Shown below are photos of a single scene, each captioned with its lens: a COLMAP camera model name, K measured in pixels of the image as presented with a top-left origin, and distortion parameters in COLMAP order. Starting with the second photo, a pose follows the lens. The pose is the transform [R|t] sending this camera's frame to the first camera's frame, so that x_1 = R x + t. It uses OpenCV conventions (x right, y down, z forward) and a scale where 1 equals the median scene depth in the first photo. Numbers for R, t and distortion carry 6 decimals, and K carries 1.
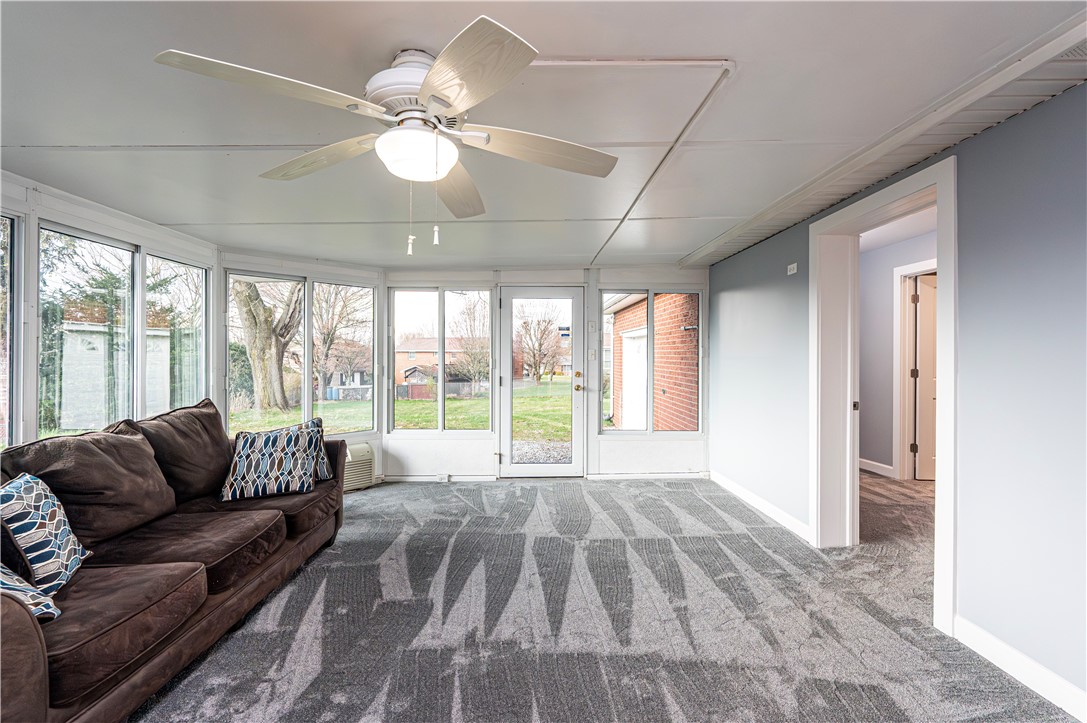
lens RADIAL K [[477.0, 0, 542.4], [0, 477.0, 358.5], [0, 0, 1]] dist [0.001315, 0.000644]
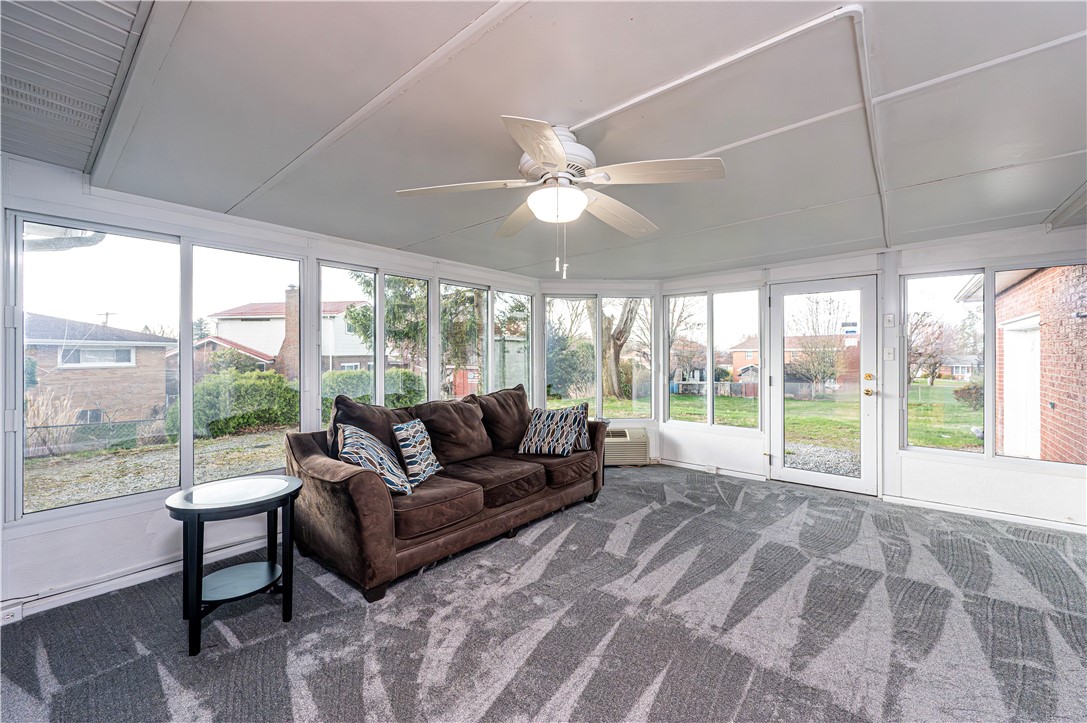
lens RADIAL K [[436.3, 0, 549.5], [0, 436.3, 358.6], [0, 0, 1]] dist [0.000474, 0.000127]
pose [[0.752167, 0.005200, -0.658952, 0.289794], [-0.003312, 0.999986, 0.004111, -0.001583], [0.658964, -0.000910, 0.752174, 0.041328]]
